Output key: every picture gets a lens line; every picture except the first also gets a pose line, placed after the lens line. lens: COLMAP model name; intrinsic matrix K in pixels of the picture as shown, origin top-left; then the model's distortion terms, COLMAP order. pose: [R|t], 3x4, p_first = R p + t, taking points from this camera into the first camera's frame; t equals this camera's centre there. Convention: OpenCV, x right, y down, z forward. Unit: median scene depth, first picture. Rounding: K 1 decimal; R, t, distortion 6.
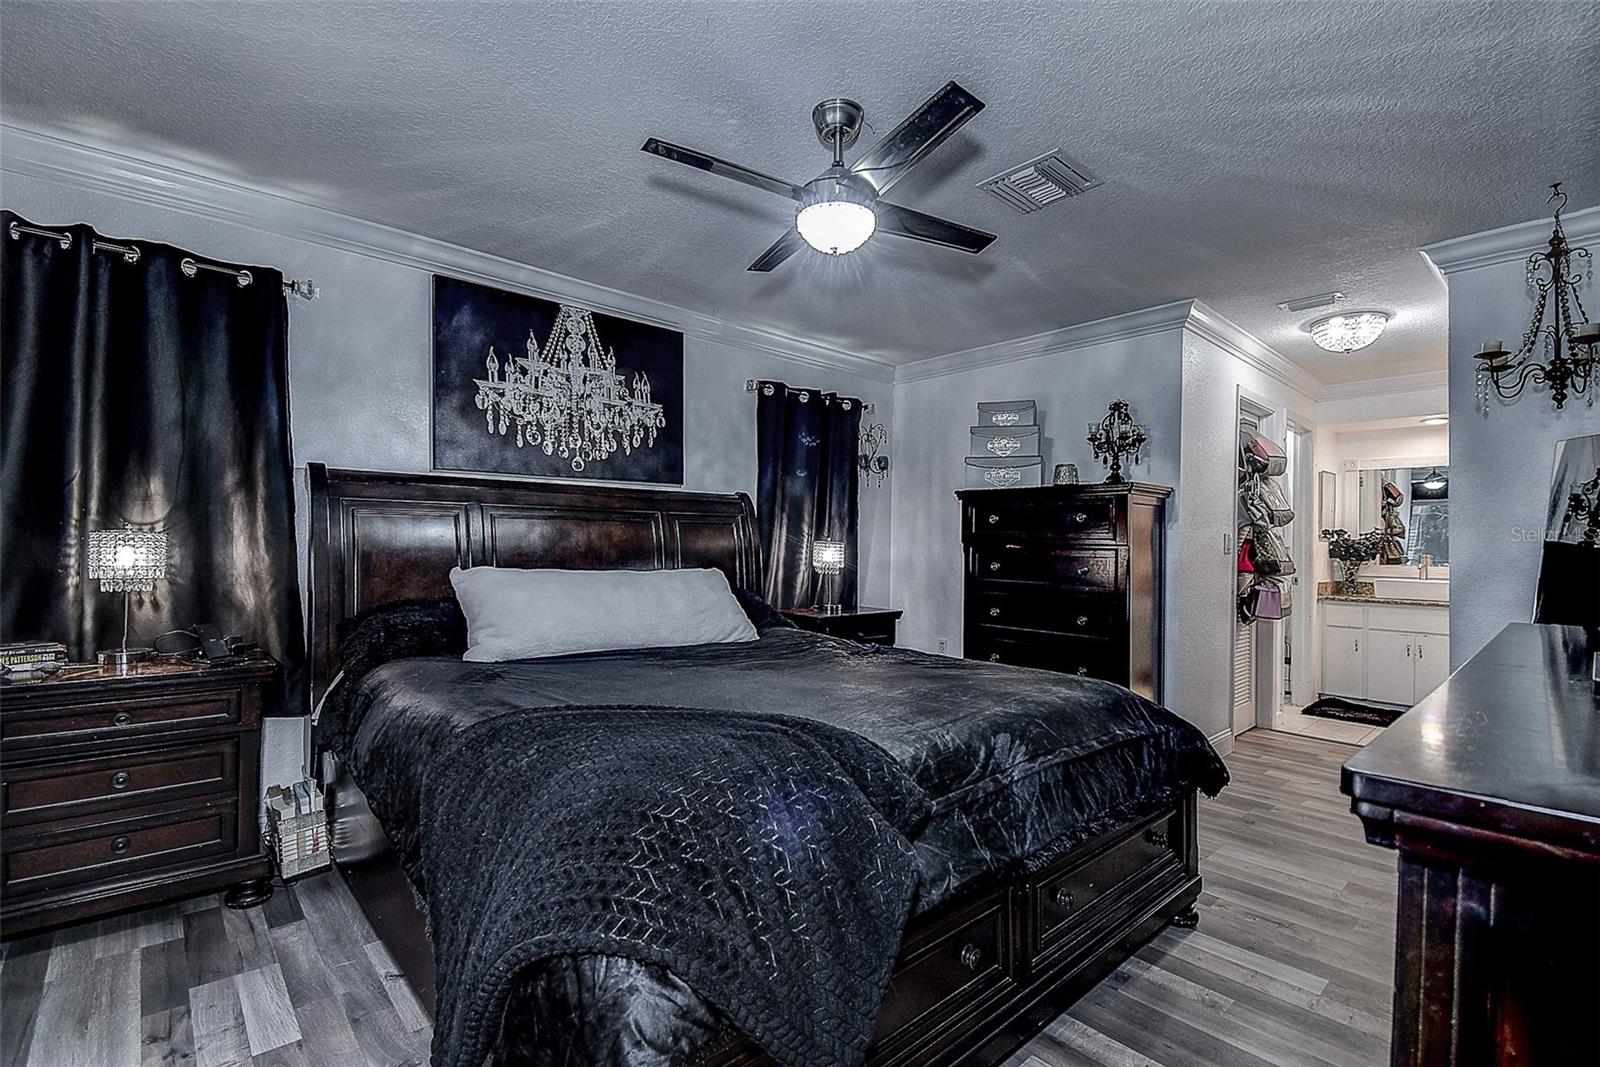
lens RADIAL K [[723.3, 0, 795.8], [0, 723.3, 534.5], [0, 0, 1]] dist [0.042434, -0.034315]
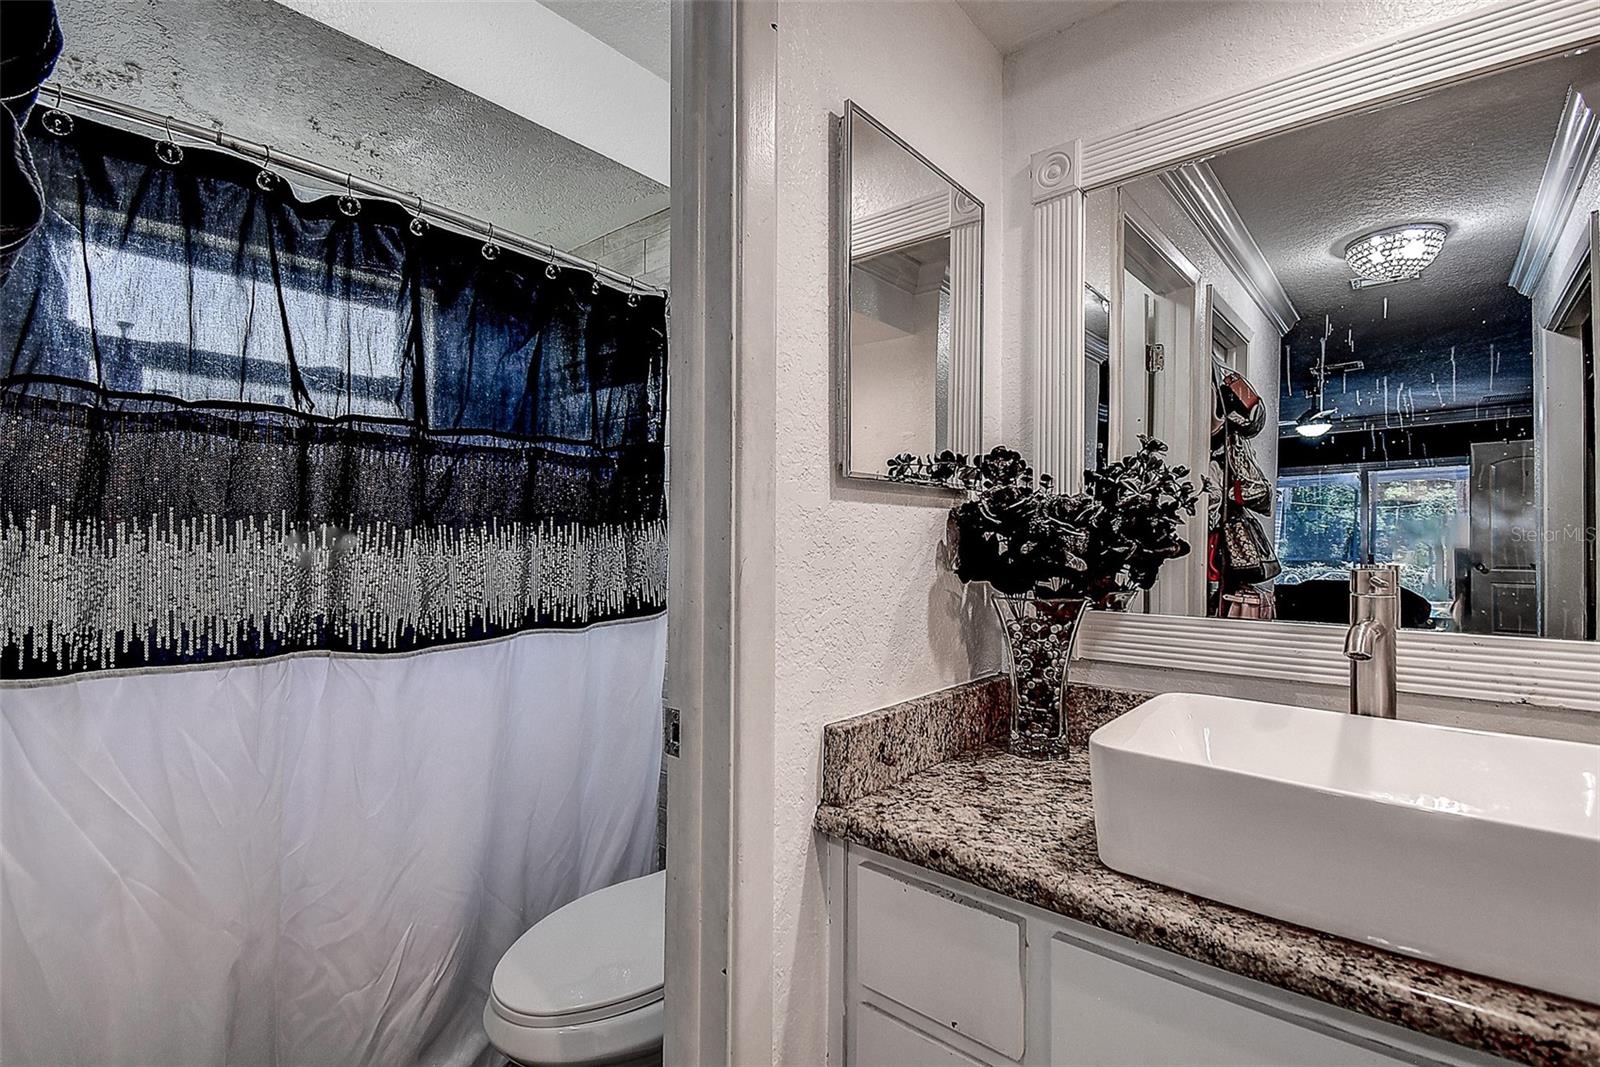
lens RADIAL K [[723.3, 0, 795.8], [0, 723.3, 534.5], [0, 0, 1]] dist [0.042434, -0.034315]
pose [[0.992467, -0.007963, 0.122249, 0.657279], [0.008124, 0.999967, -0.000816, 0.018021], [-0.122239, 0.001803, 0.992499, 0.794377]]
